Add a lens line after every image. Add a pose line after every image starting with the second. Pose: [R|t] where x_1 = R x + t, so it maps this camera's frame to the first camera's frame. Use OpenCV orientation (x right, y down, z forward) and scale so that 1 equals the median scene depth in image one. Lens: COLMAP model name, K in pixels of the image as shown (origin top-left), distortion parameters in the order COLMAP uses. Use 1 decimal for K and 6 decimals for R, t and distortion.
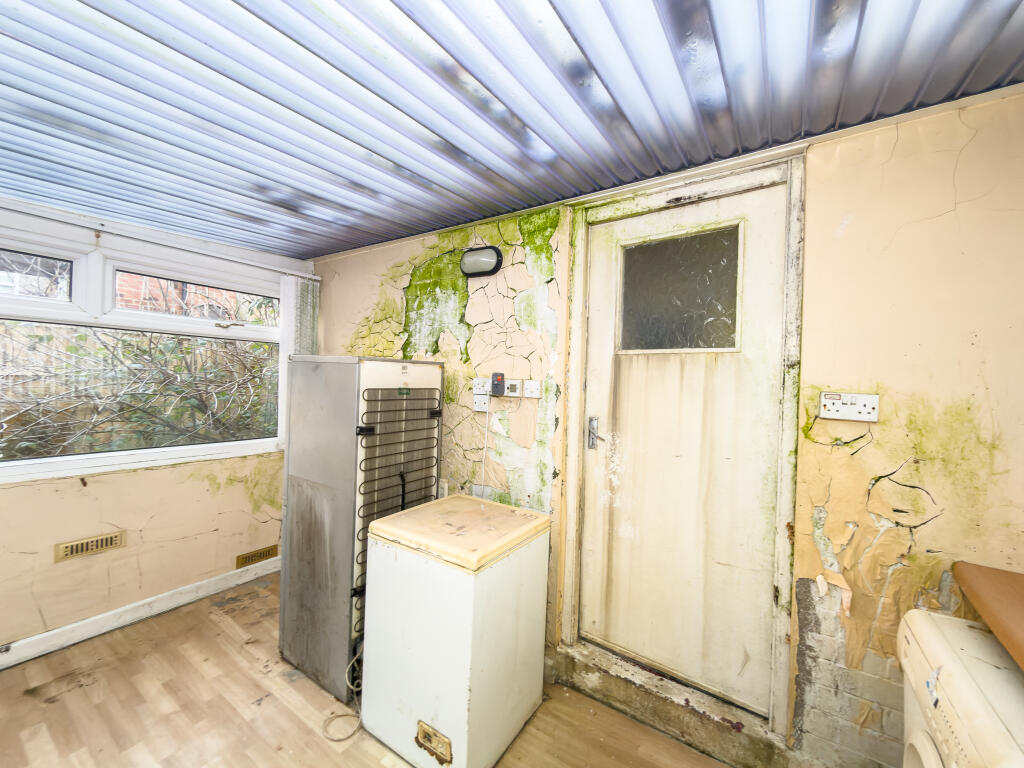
lens RADIAL K [[425.4, 0, 508.0], [0, 425.4, 384.5], [0, 0, 1]] dist [-0.001923, -0.000208]
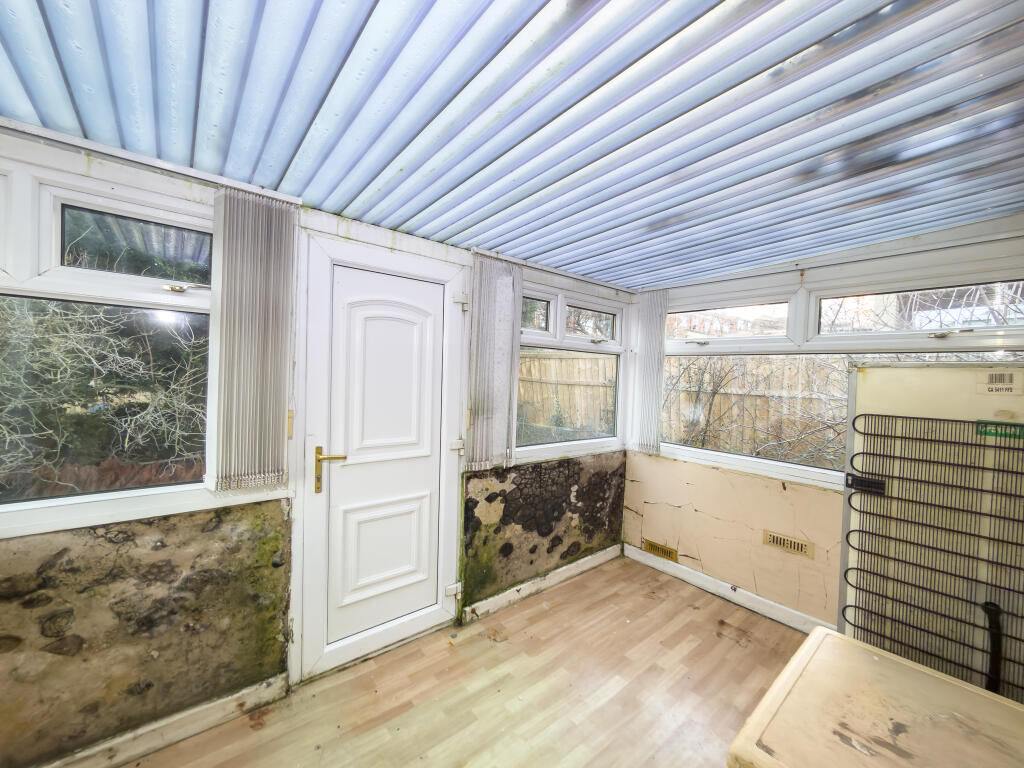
lens RADIAL K [[405.5, 0, 503.1], [0, 405.5, 386.0], [0, 0, 1]] dist [-0.002481, 0.000121]
pose [[-0.294975, -0.021244, -0.955269, 0.357218], [-0.057928, 0.998311, -0.004314, 0.002350], [0.953747, 0.054064, -0.295708, 0.659925]]
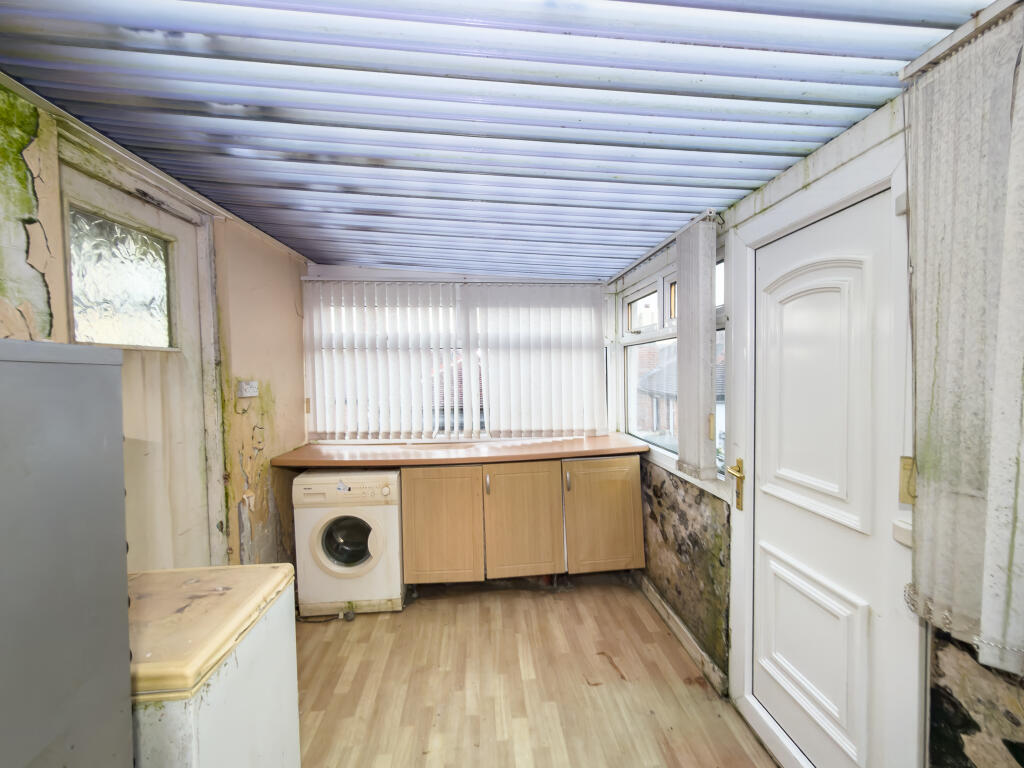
lens RADIAL K [[436.5, 0, 520.7], [0, 436.5, 385.8], [0, 0, 1]] dist [-0.000402, -0.000159]
pose [[-0.632749, -0.050186, 0.772729, -0.900123], [0.001349, 0.997825, 0.065910, -0.053943], [-0.774356, 0.042748, -0.631305, 0.927743]]
